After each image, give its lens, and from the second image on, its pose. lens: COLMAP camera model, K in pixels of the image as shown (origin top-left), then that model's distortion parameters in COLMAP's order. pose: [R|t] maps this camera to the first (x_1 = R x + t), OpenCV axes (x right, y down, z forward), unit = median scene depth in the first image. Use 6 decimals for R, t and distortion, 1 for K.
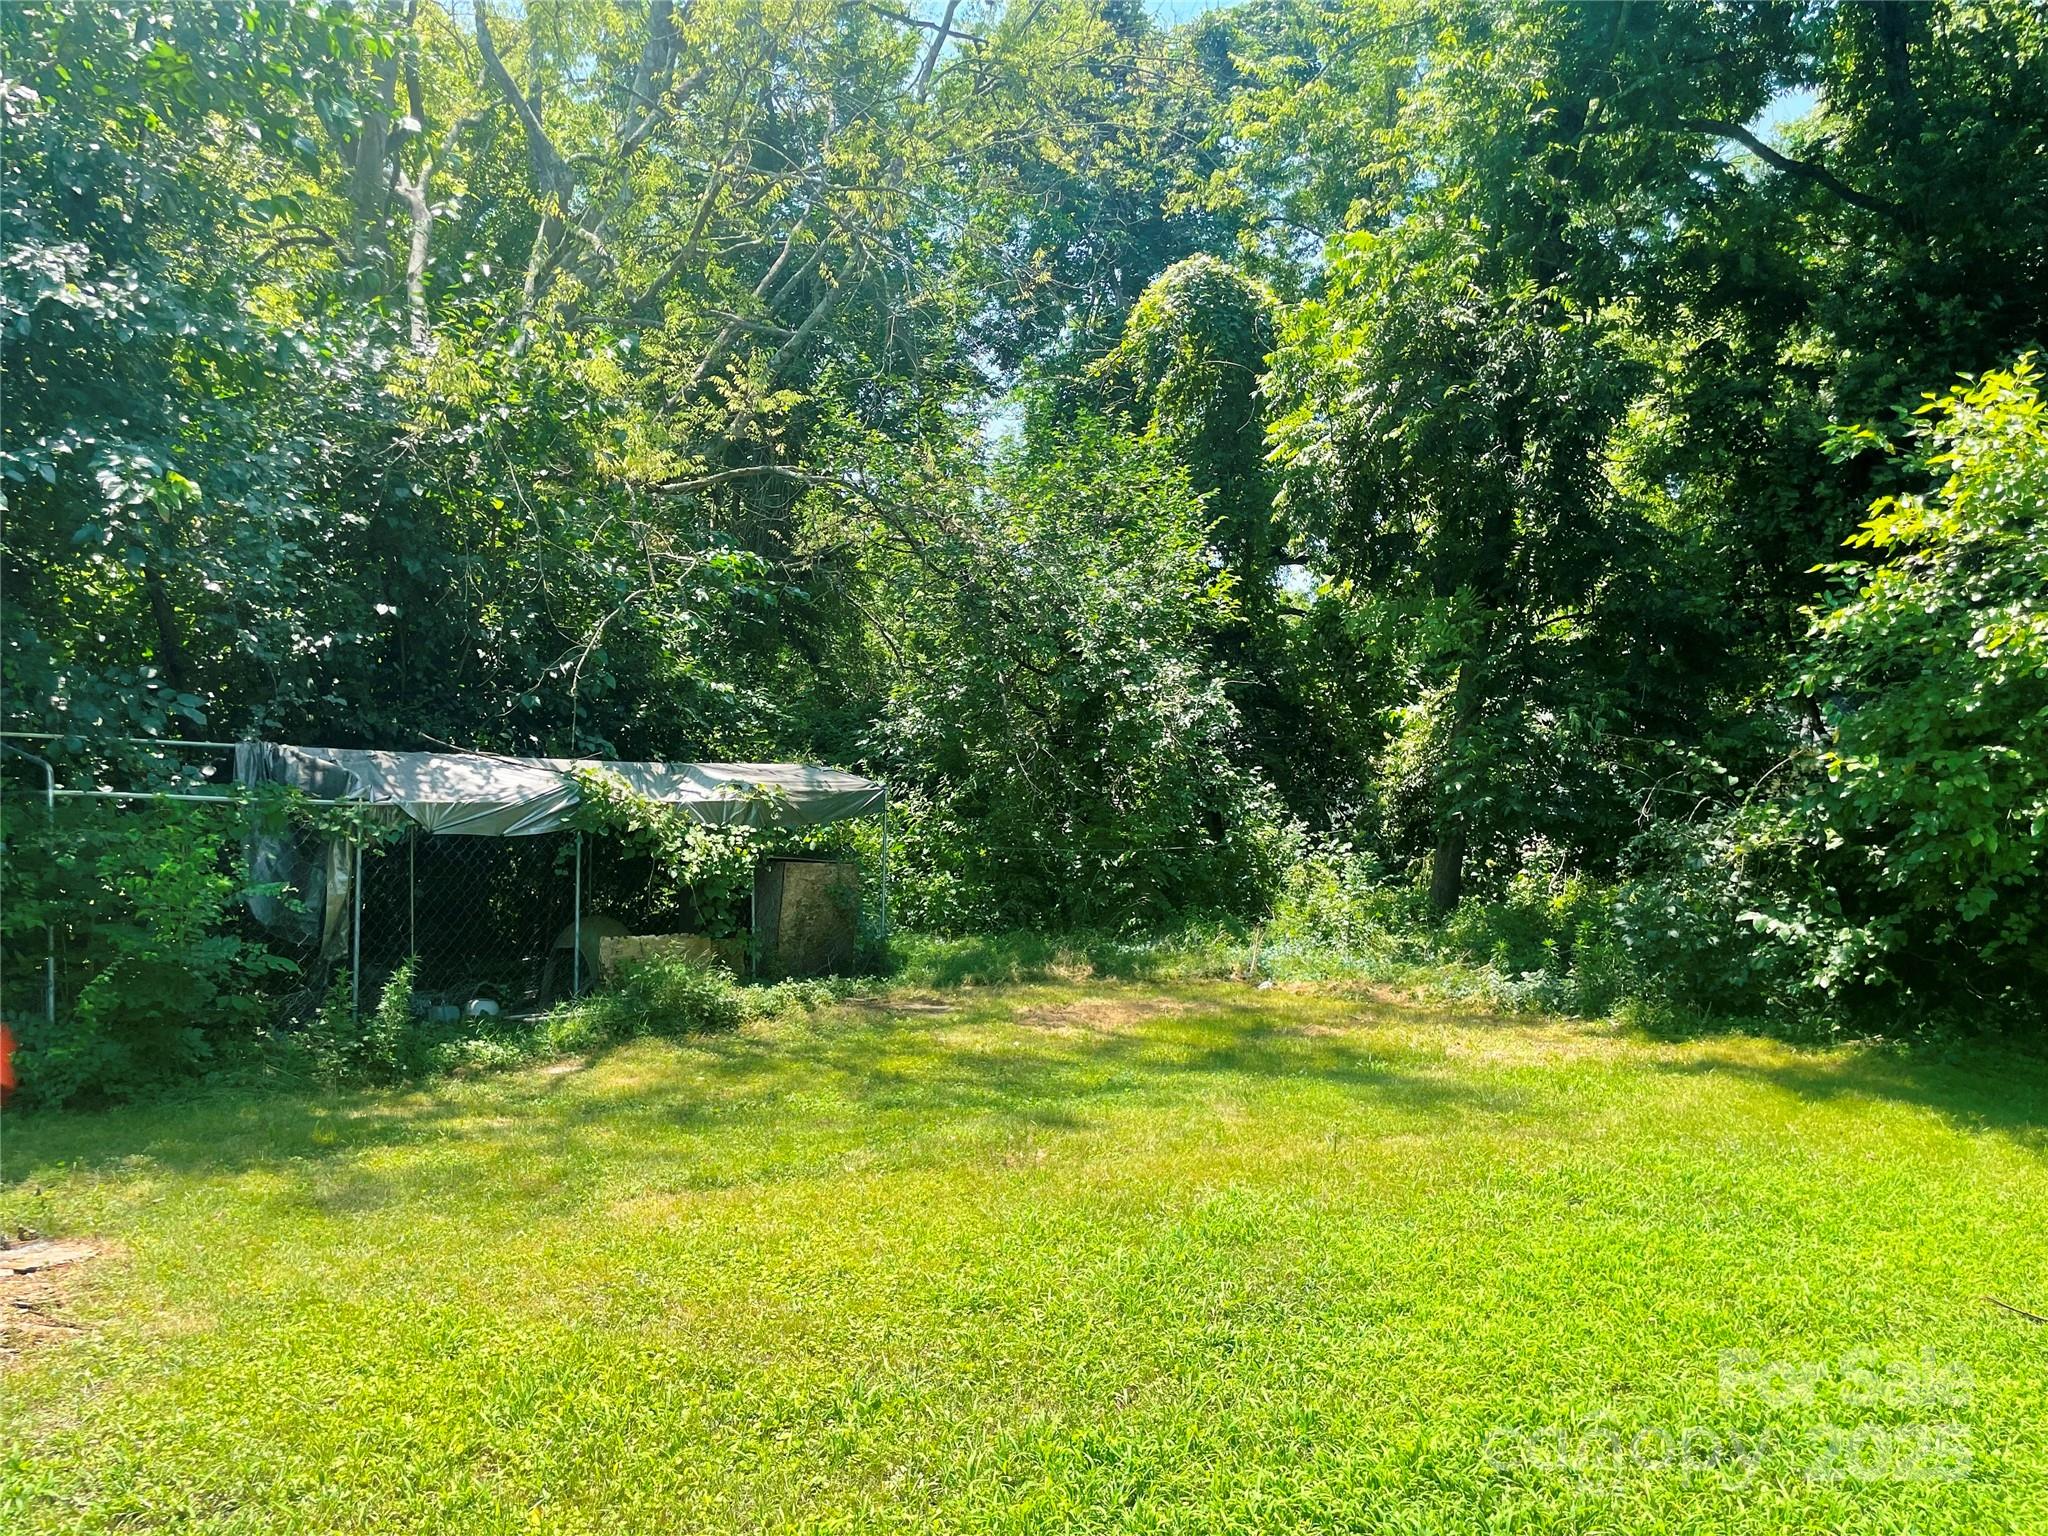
lens RADIAL K [[1540.1, 0, 1007.3], [0, 1540.1, 763.0], [0, 0, 1]] dist [0.086203, -0.116917]
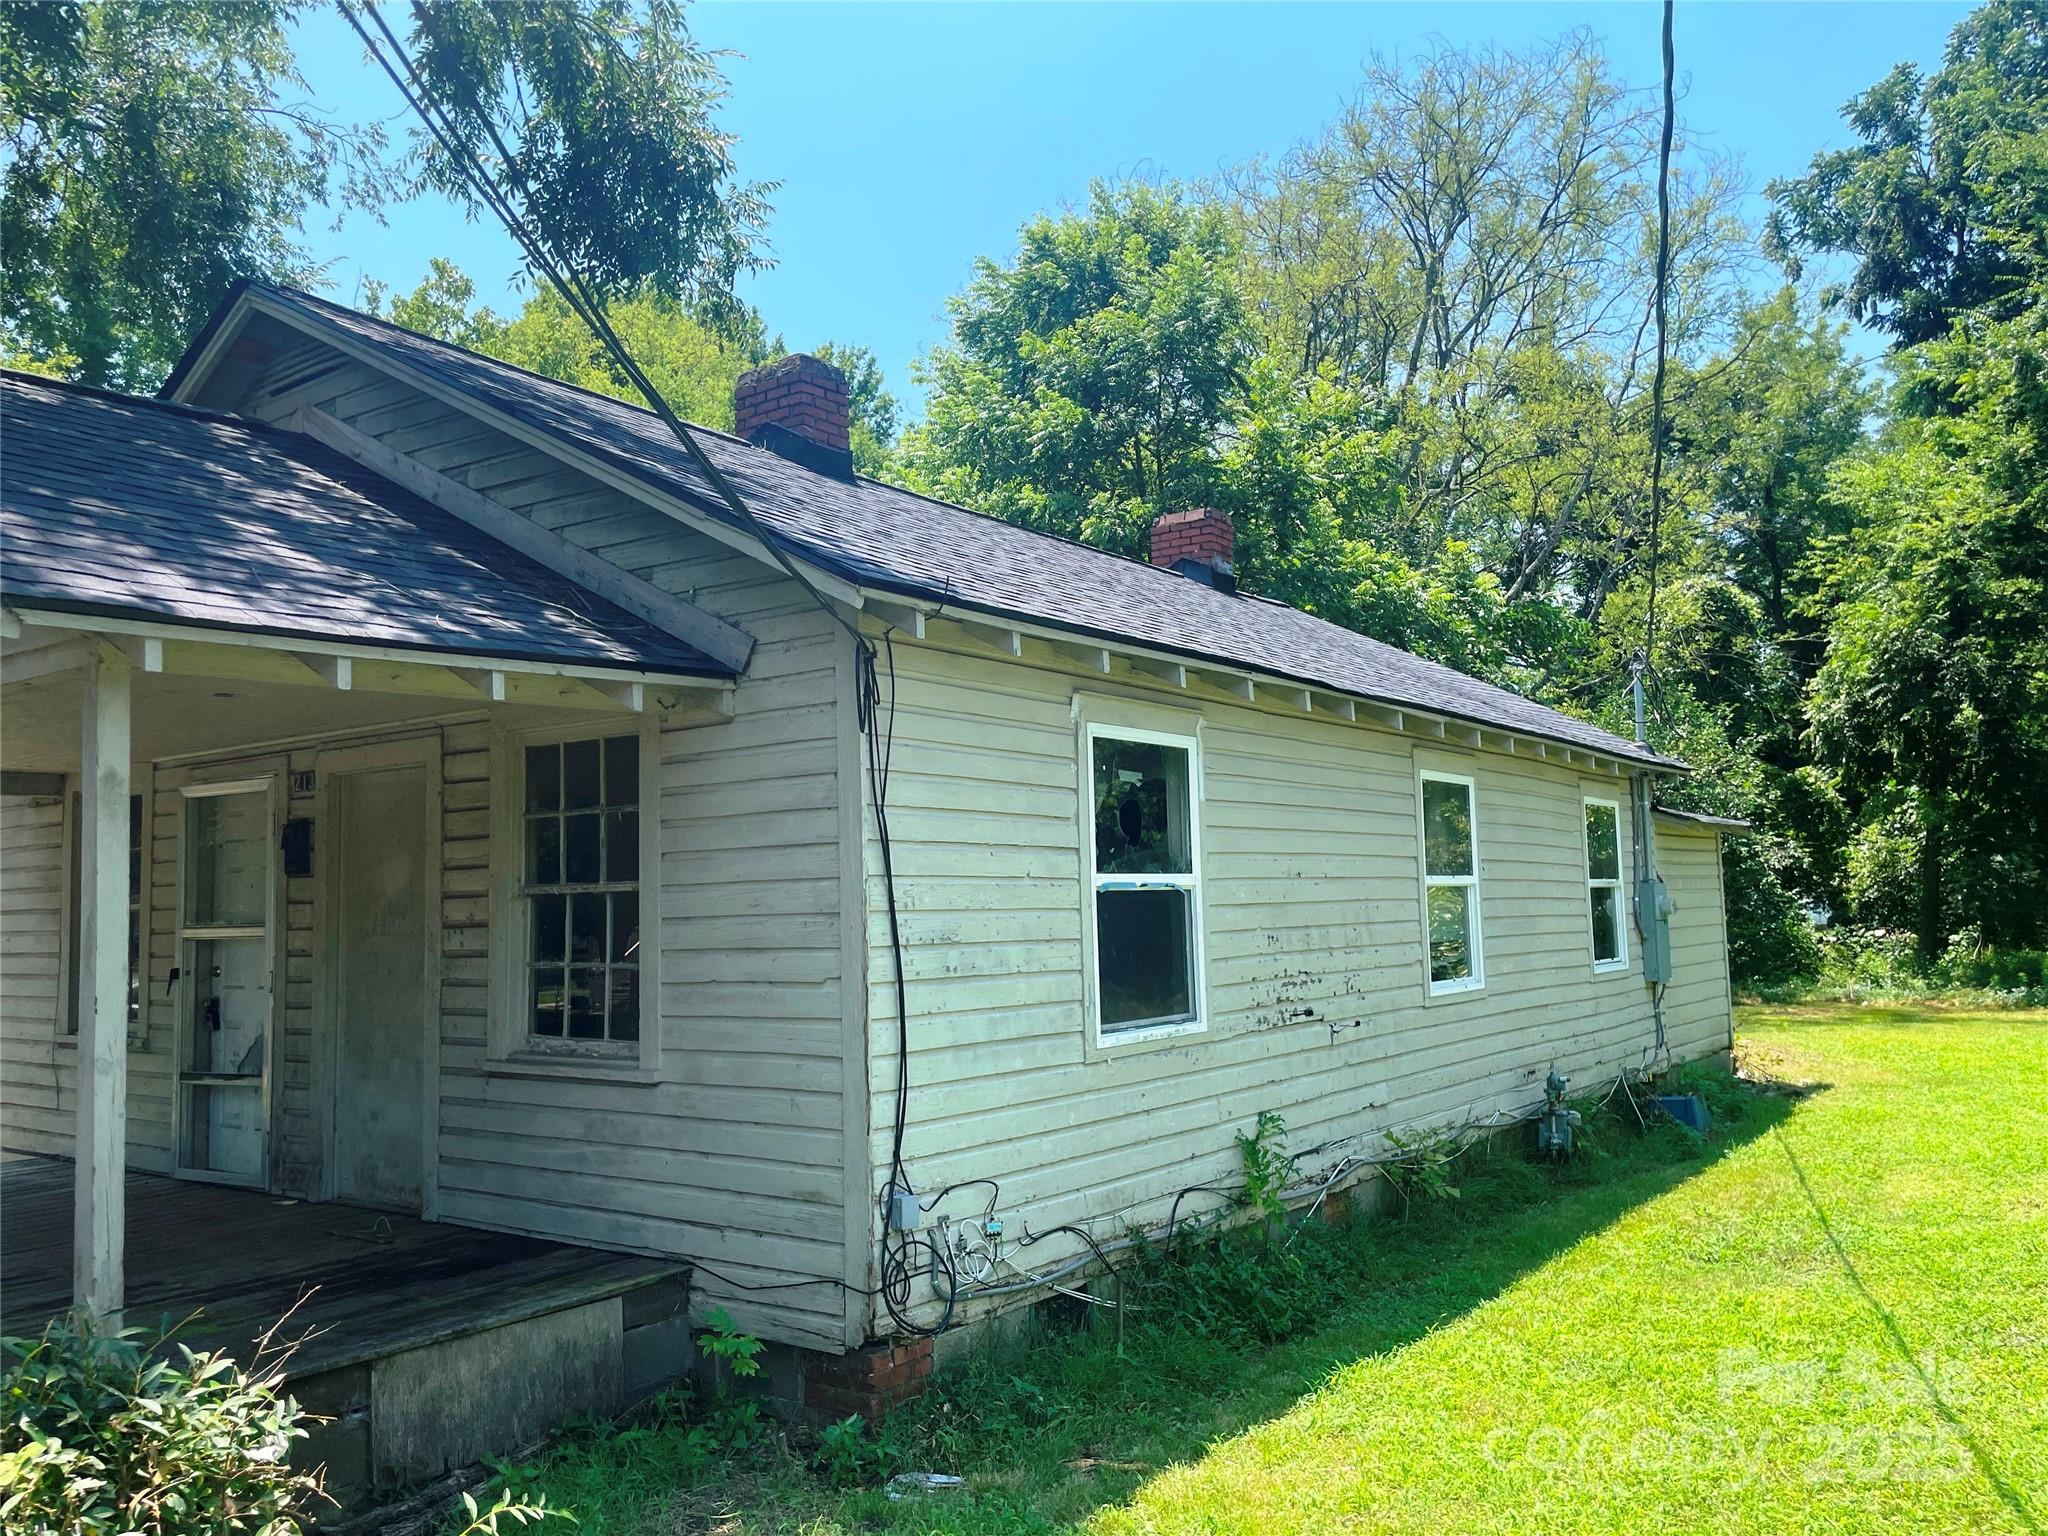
lens RADIAL K [[1568.0, 0, 1031.6], [0, 1568.0, 762.9], [0, 0, 1]] dist [0.090854, -0.136301]
pose [[0.995769, -0.041928, -0.081775, -0.780474], [0.035646, 0.996407, -0.076830, -0.045007], [0.084702, 0.073590, 0.993685, -1.218933]]
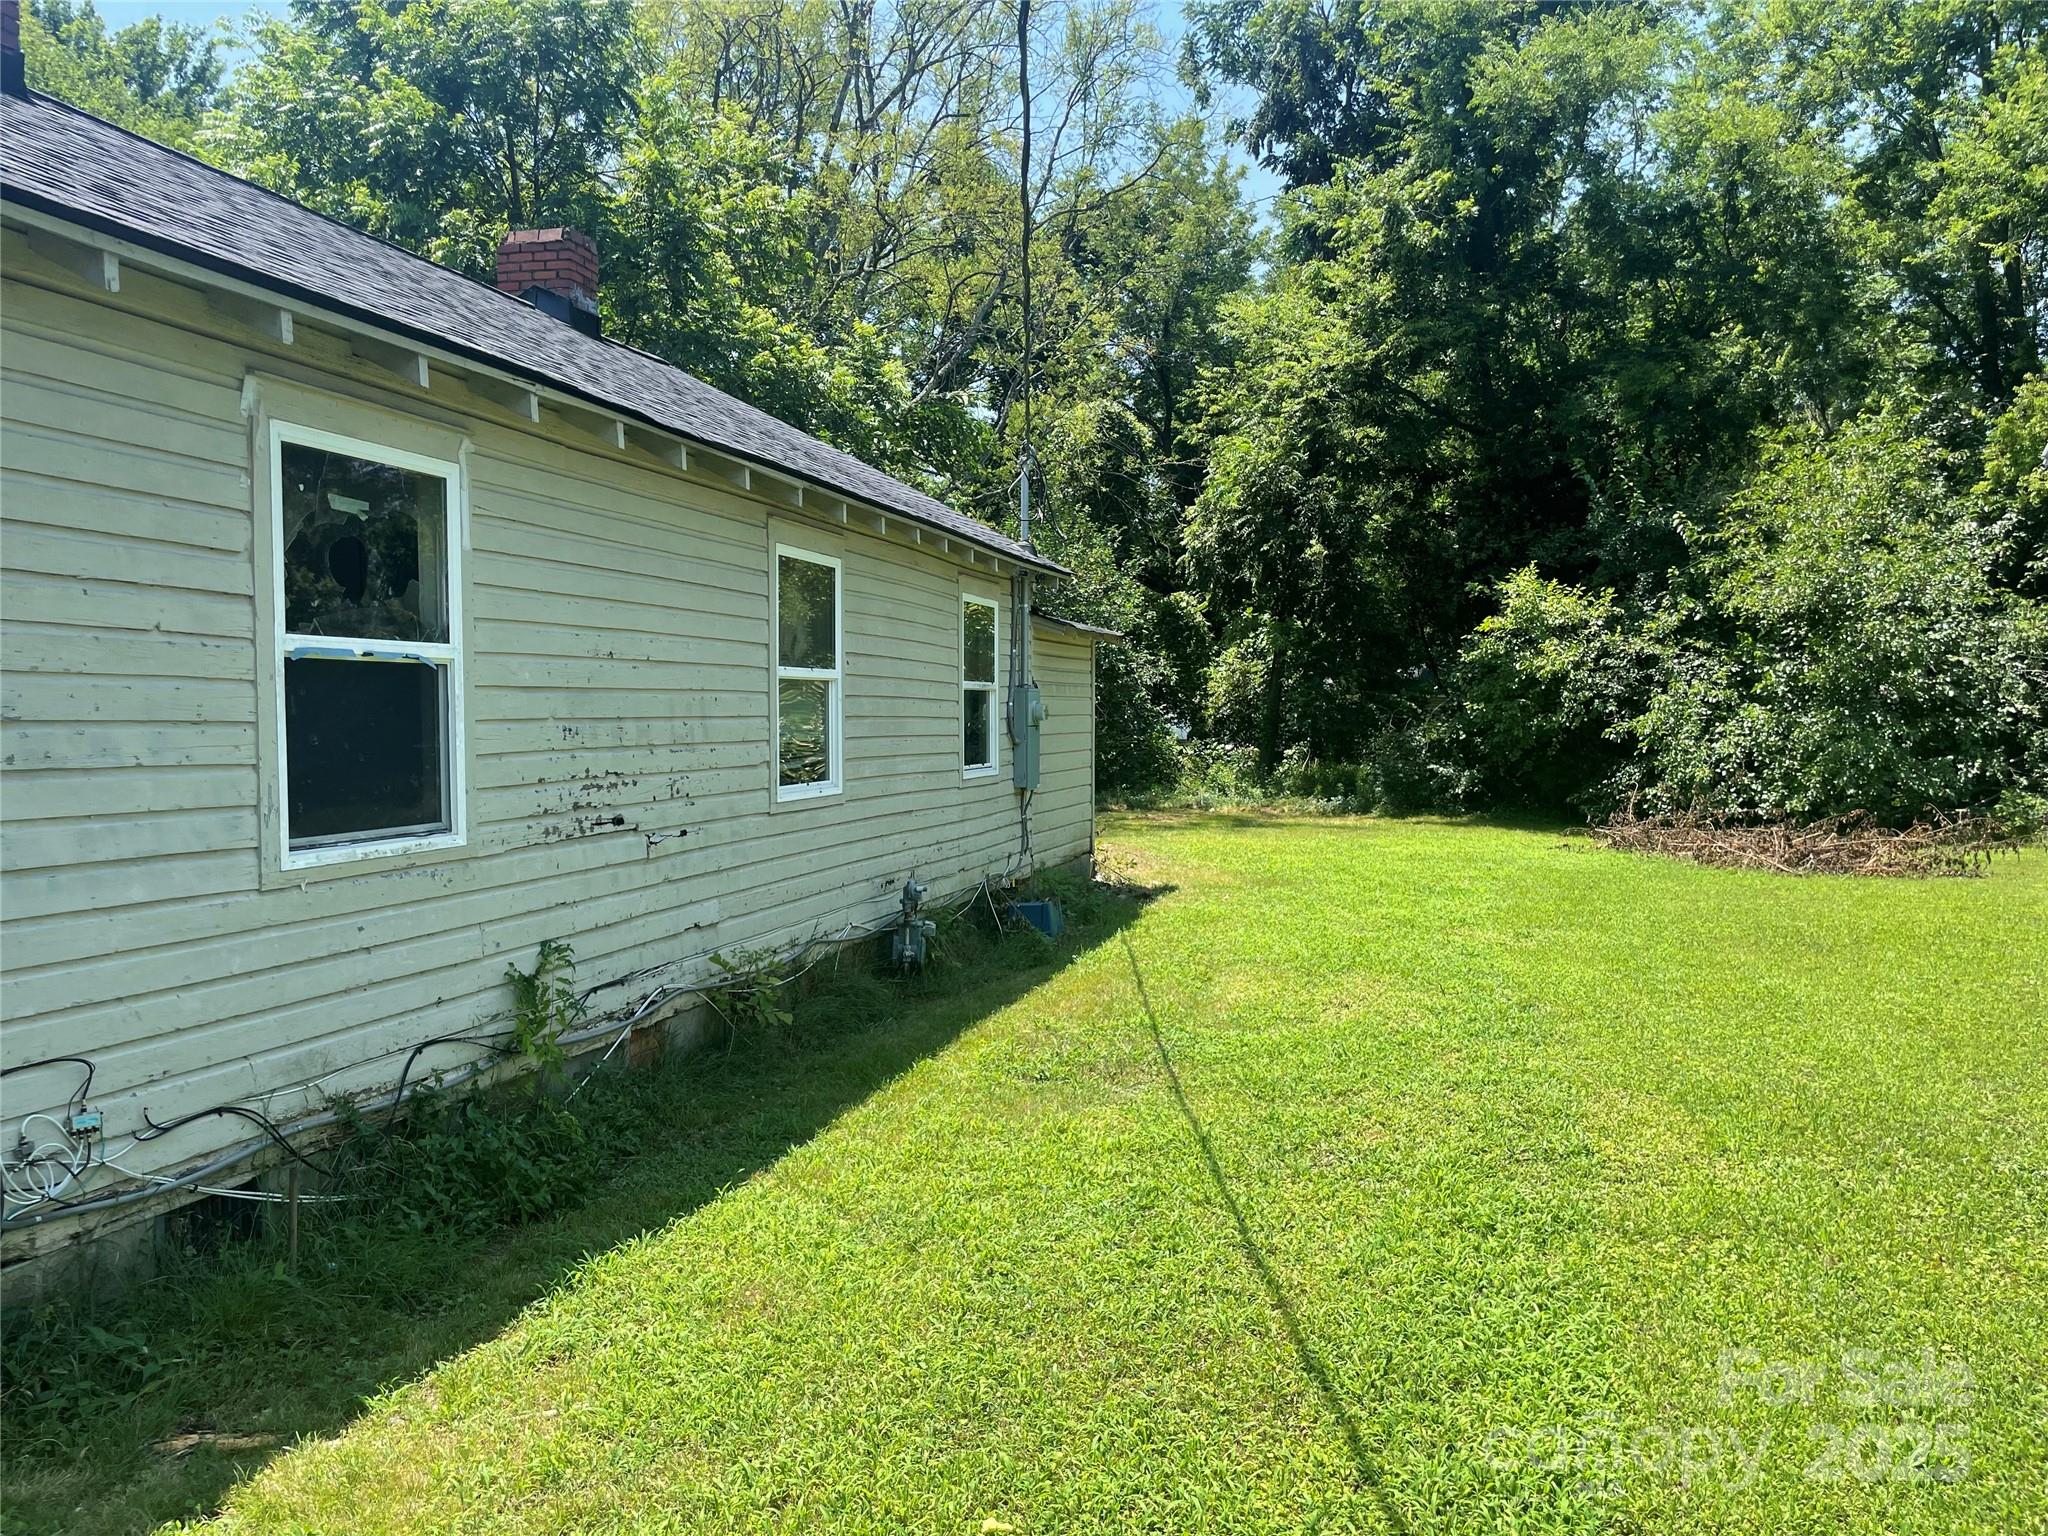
lens RADIAL K [[1568.0, 0, 1031.6], [0, 1568.0, 762.9], [0, 0, 1]] dist [0.090854, -0.136301]
pose [[0.962147, -0.015681, 0.272081, -0.730828], [0.001609, 0.998653, 0.051868, -0.035255], [-0.272527, -0.049467, 0.960876, -1.105597]]
